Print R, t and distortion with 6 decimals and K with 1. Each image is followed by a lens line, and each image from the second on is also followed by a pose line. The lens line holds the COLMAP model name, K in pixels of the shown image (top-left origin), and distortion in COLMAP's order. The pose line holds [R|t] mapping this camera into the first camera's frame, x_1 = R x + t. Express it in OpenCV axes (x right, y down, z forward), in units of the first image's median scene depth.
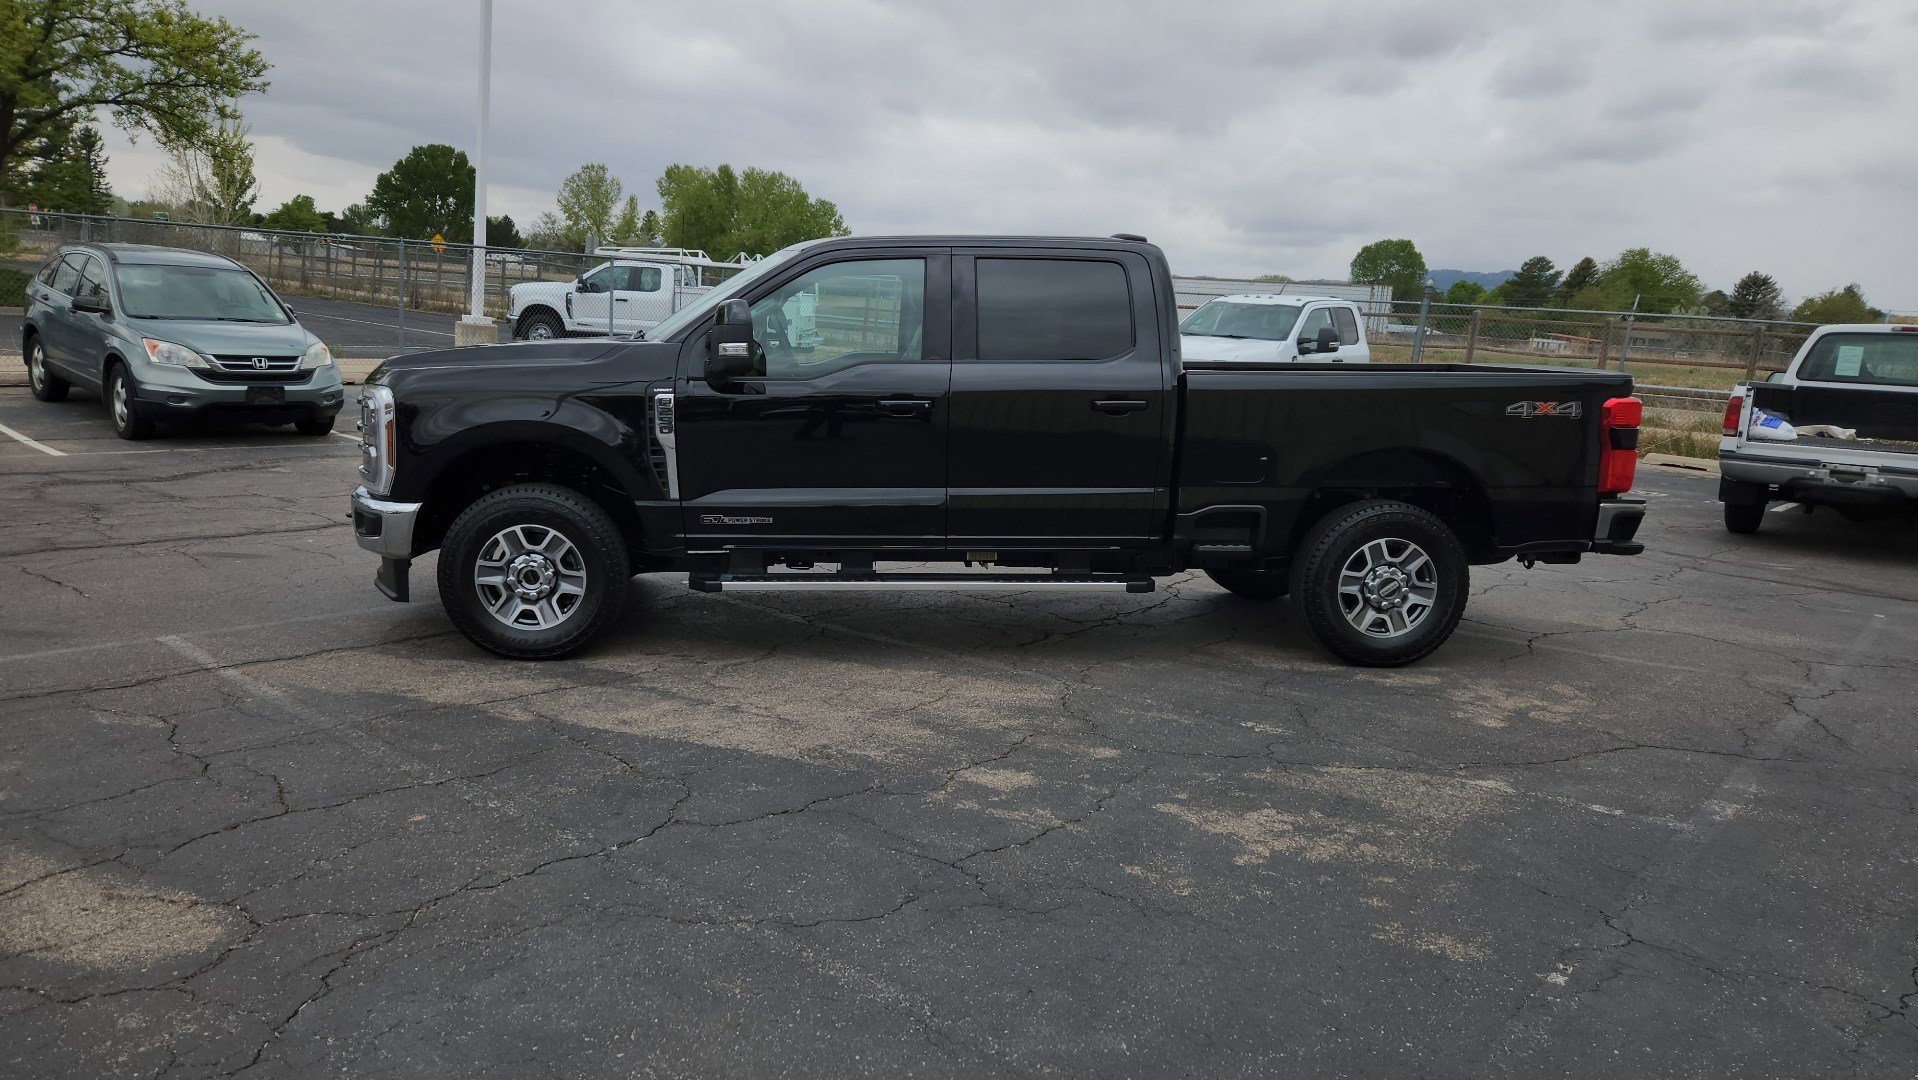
lens RADIAL K [[1282.6, 0, 932.4], [0, 1282.6, 544.6], [0, 0, 1]] dist [0.074917, -0.061610]
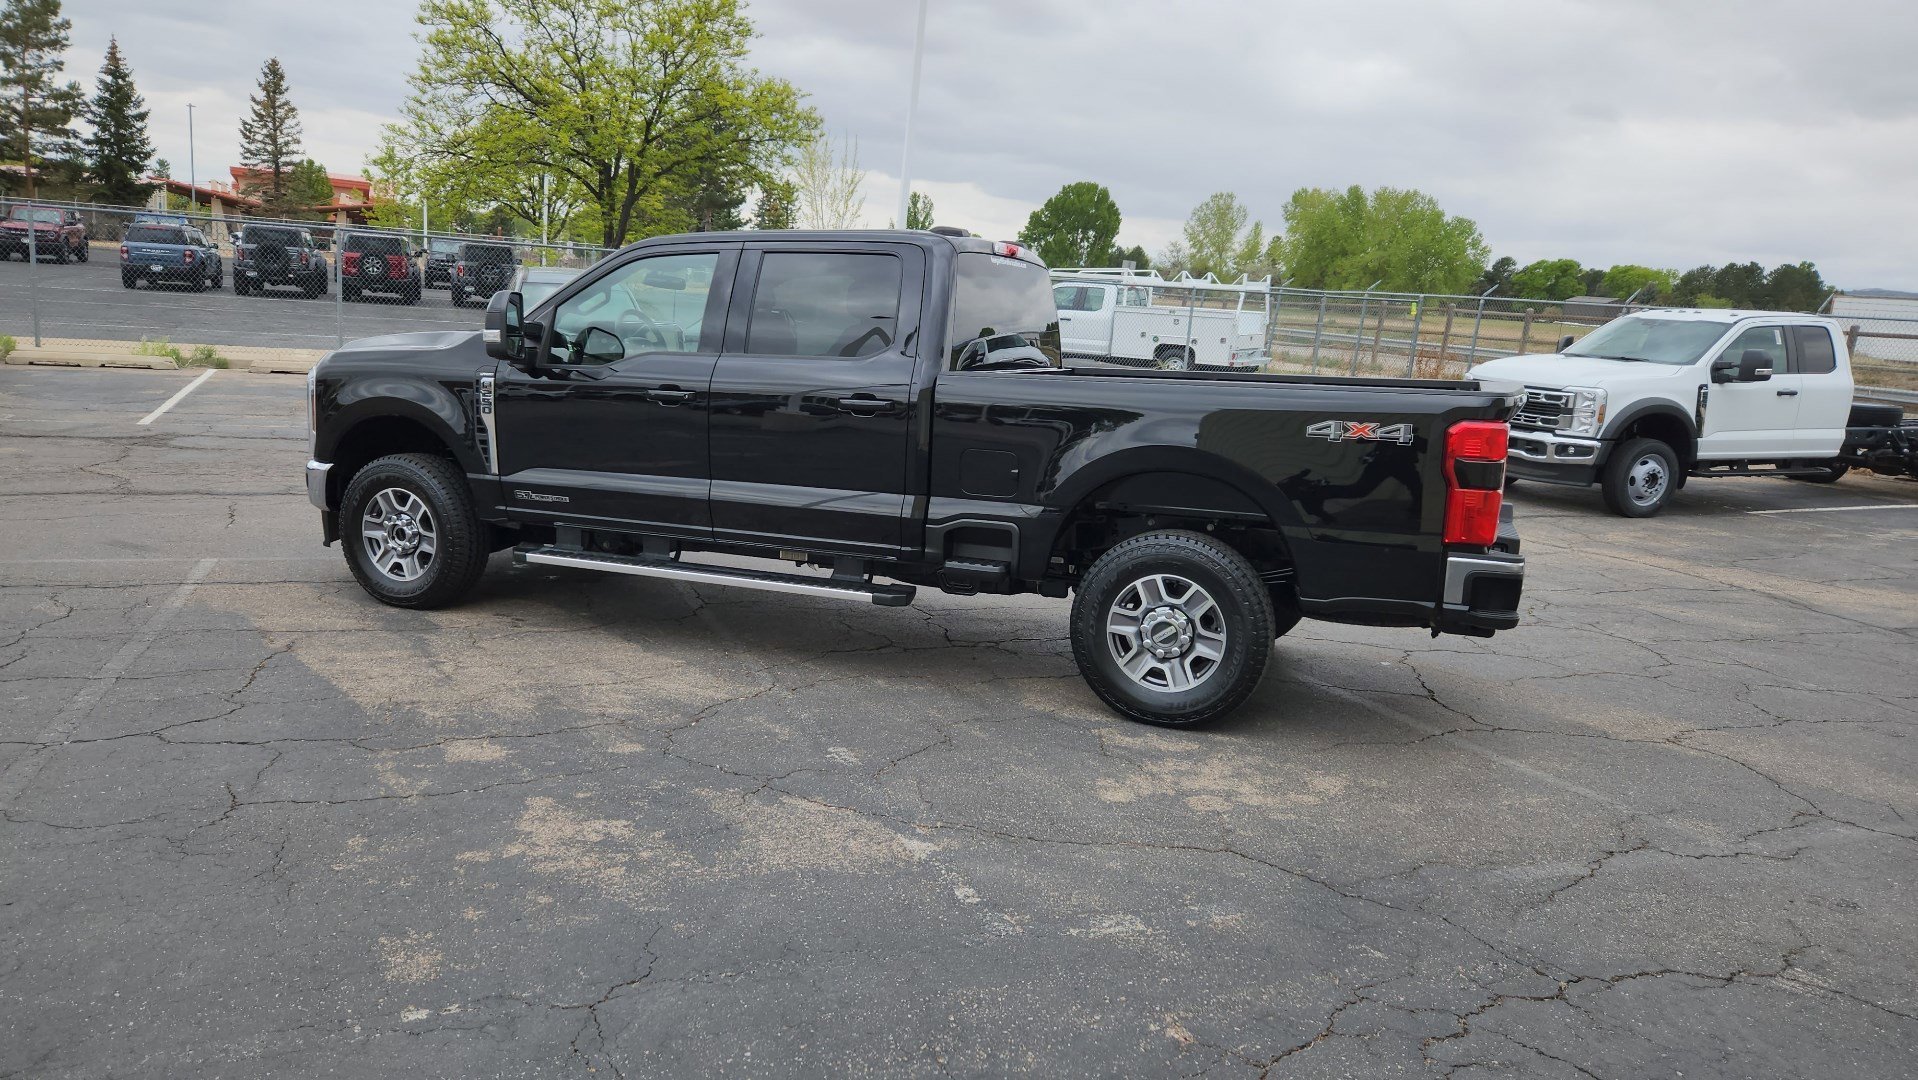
lens RADIAL K [[1282.6, 0, 928.2], [0, 1282.6, 532.9], [0, 0, 1]] dist [0.074917, -0.061610]
pose [[0.886912, 0.081439, -0.454702, 0.449184], [-0.094322, 0.995526, -0.005674, -0.009628], [0.452205, 0.047921, 0.890626, 0.133305]]
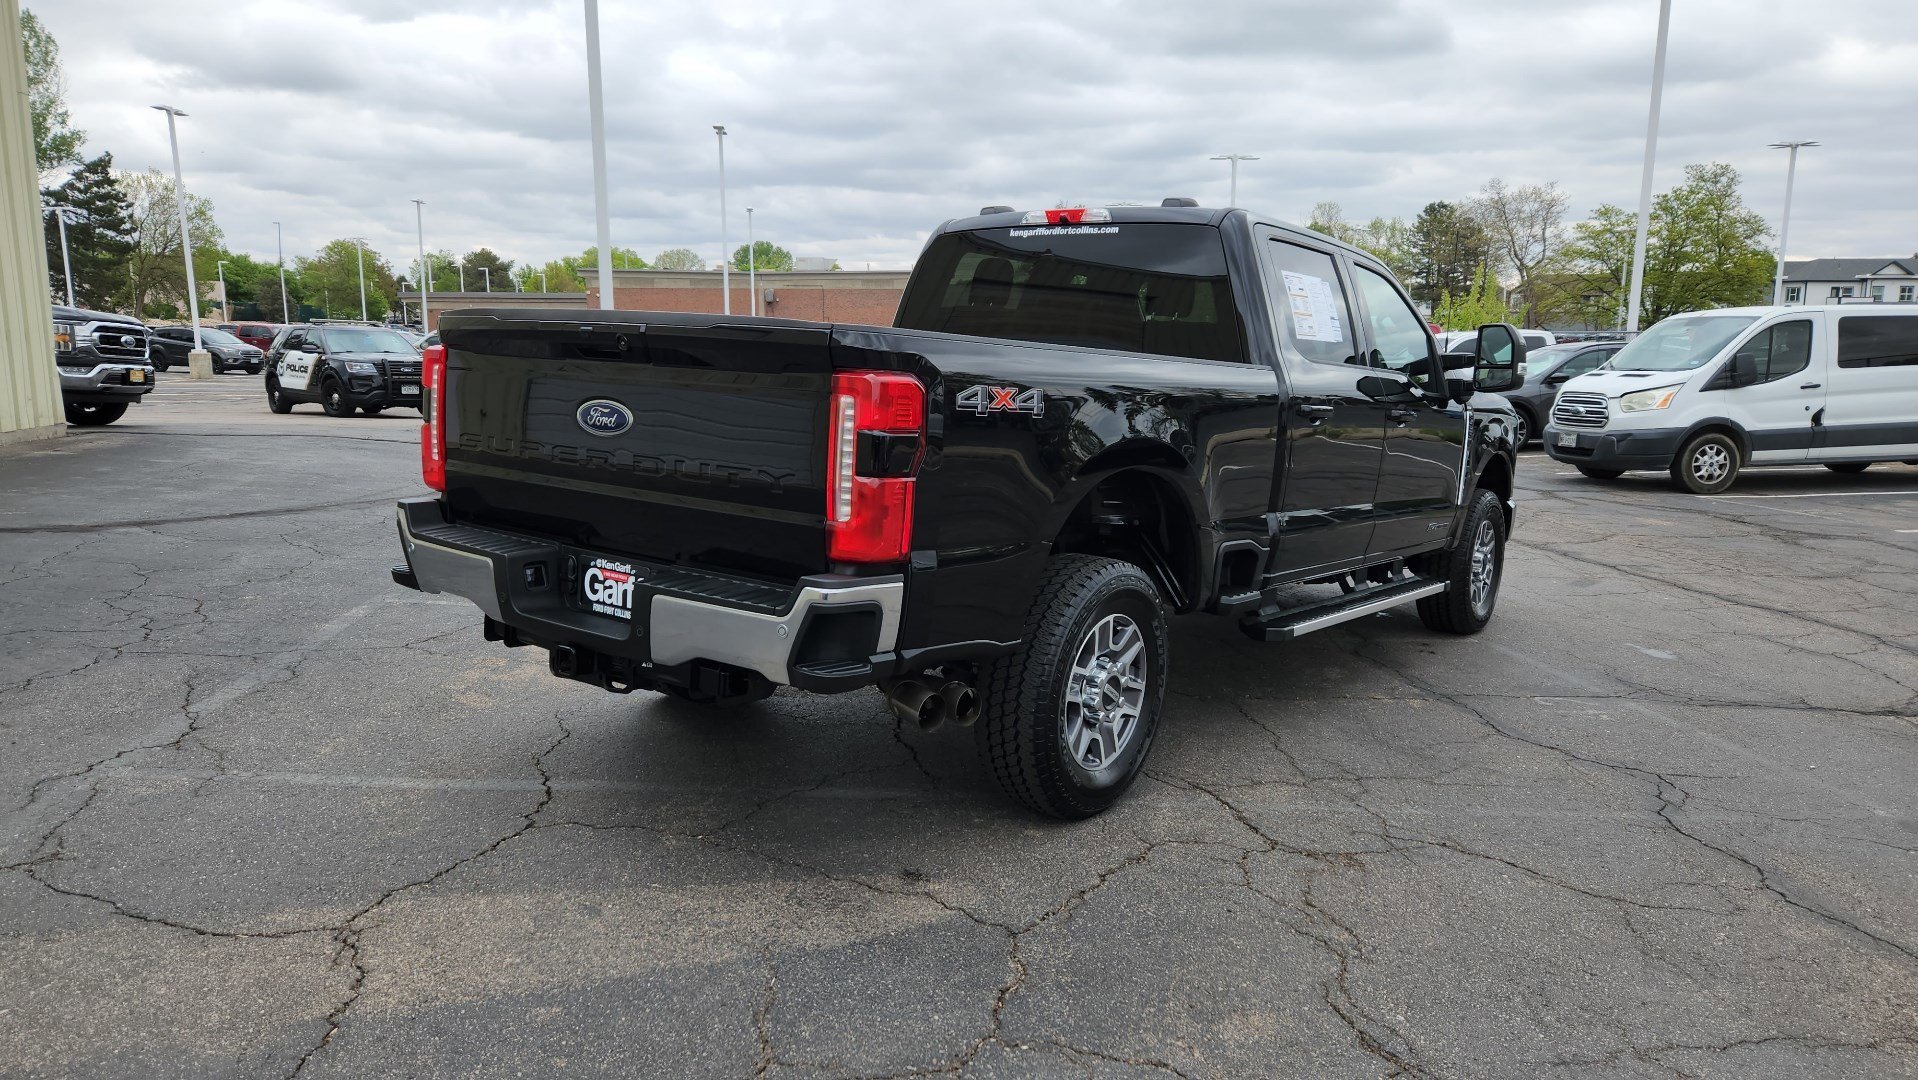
lens RADIAL K [[1279.2, 0, 933.2], [0, 1279.2, 522.3], [0, 0, 1]] dist [0.074036, -0.058953]
pose [[-0.676001, 0.025579, -0.736457, 0.646658], [-0.193069, 0.958338, 0.210505, -0.161849], [0.711159, 0.284488, -0.642899, 1.233915]]
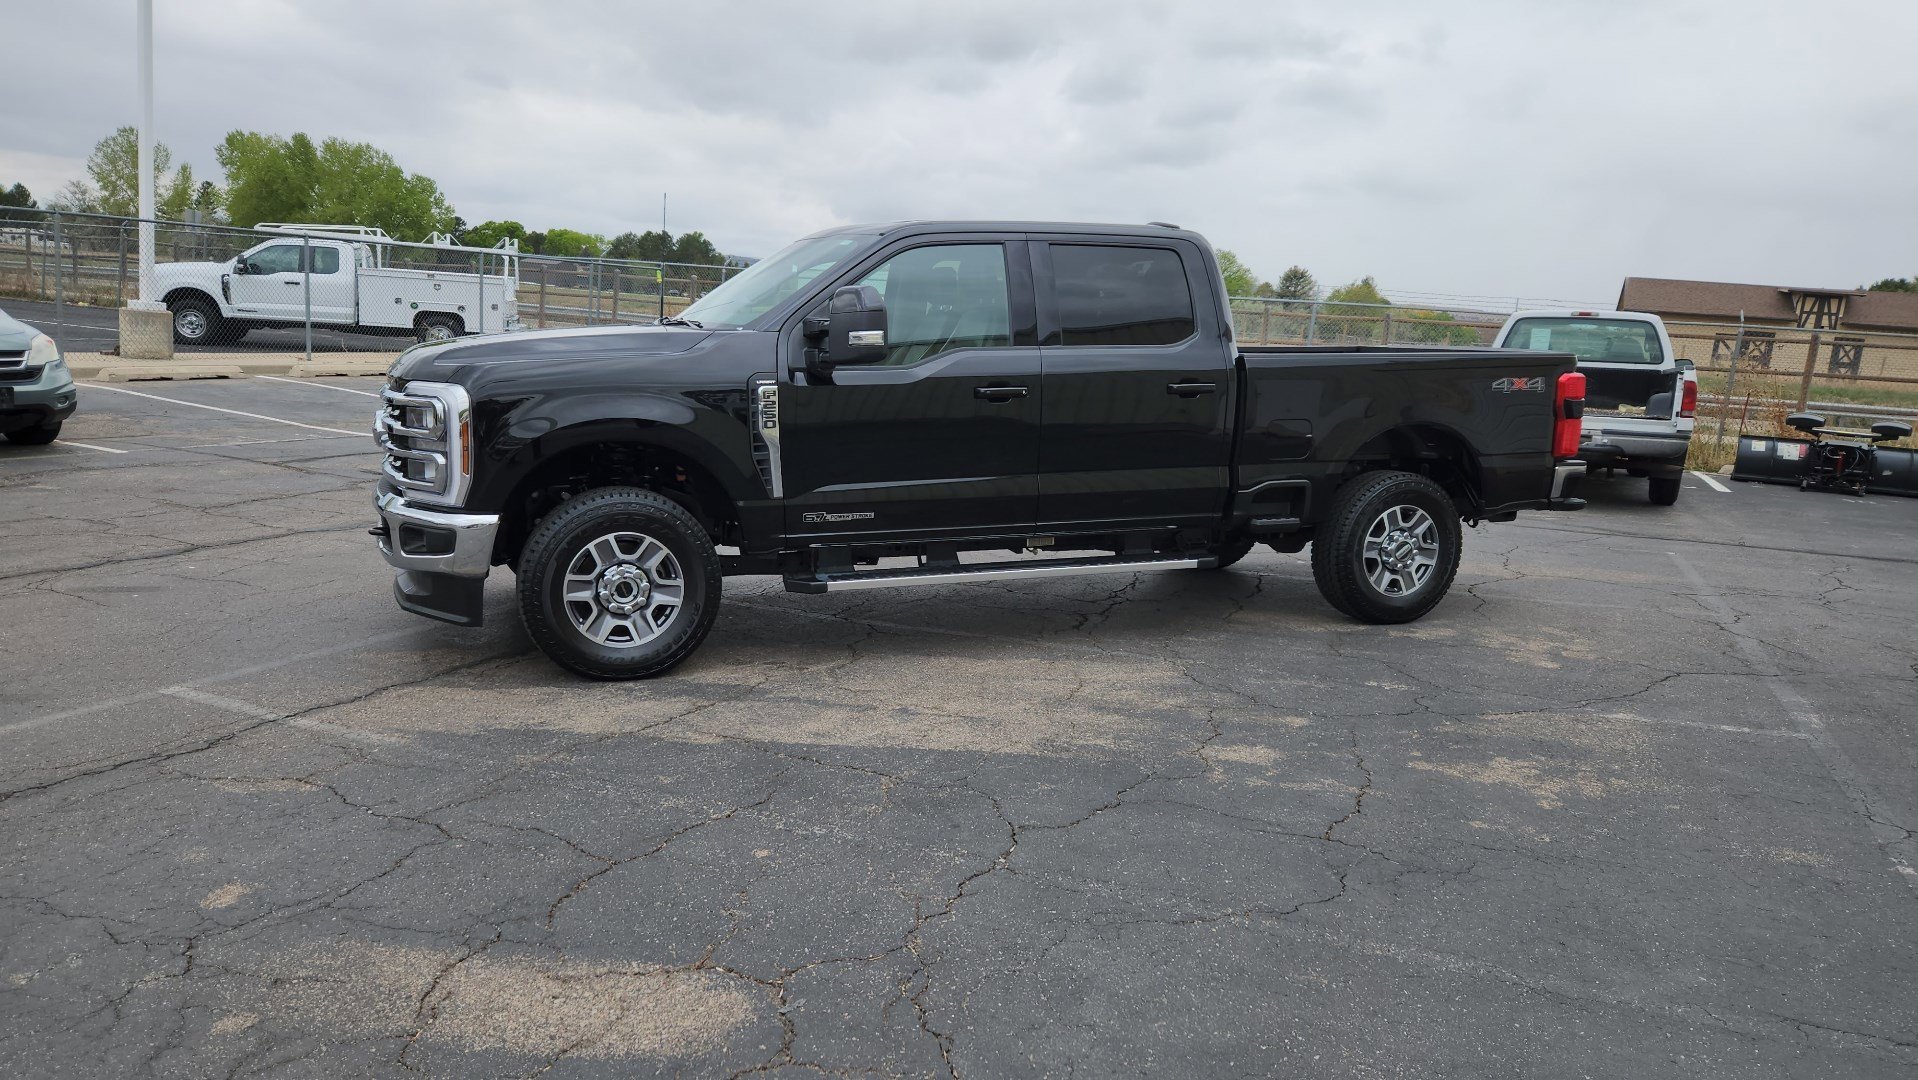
lens RADIAL K [[1282.6, 0, 925.5], [0, 1282.6, 545.3], [0, 0, 1]] dist [0.074917, -0.061610]
pose [[0.959071, -0.053292, 0.278107, -0.255911], [0.050445, 0.998575, 0.017388, -0.007939], [-0.278637, -0.002647, 0.960393, 0.046835]]
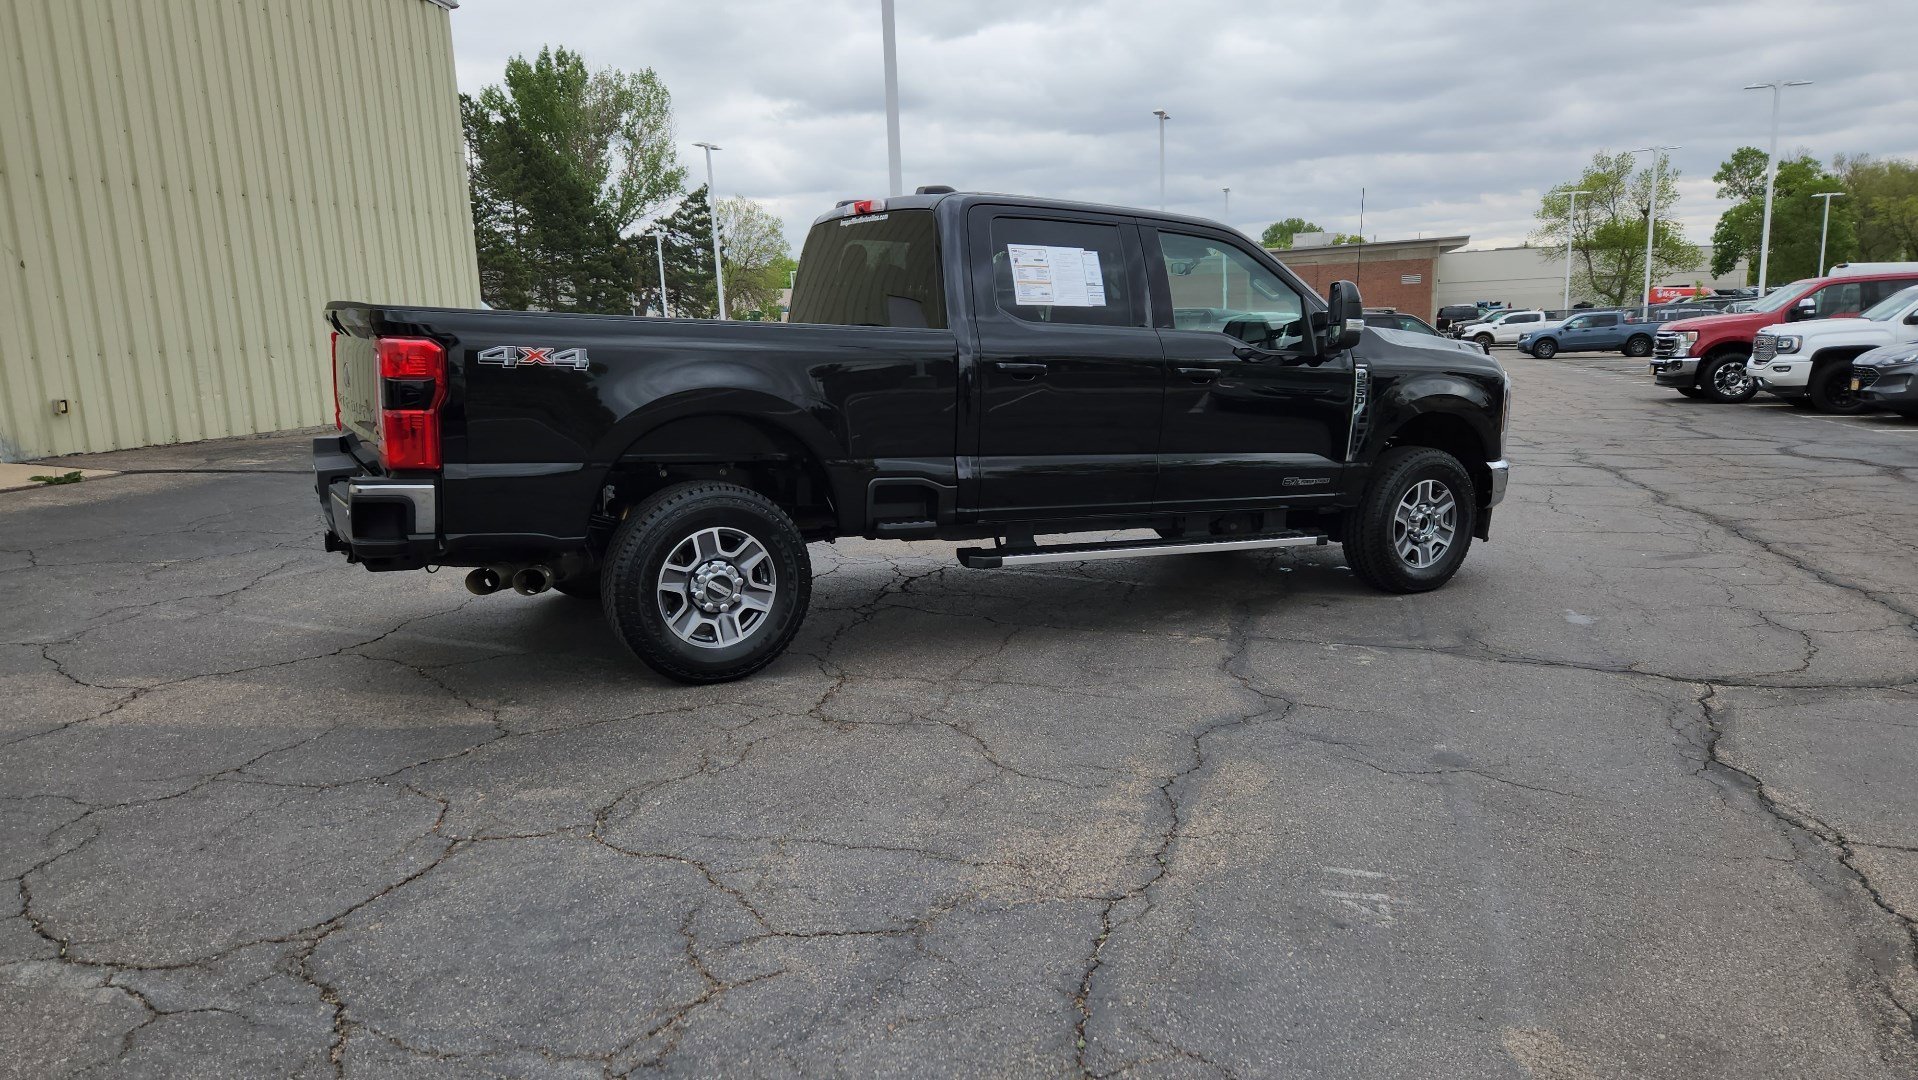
lens RADIAL K [[1279.2, 0, 949.5], [0, 1279.2, 545.7], [0, 0, 1]] dist [0.074036, -0.058953]
pose [[-0.907018, 0.019848, -0.420623, 0.406138], [-0.118545, 0.946454, 0.300287, -0.230033], [0.404060, 0.322228, -0.856098, 1.557274]]
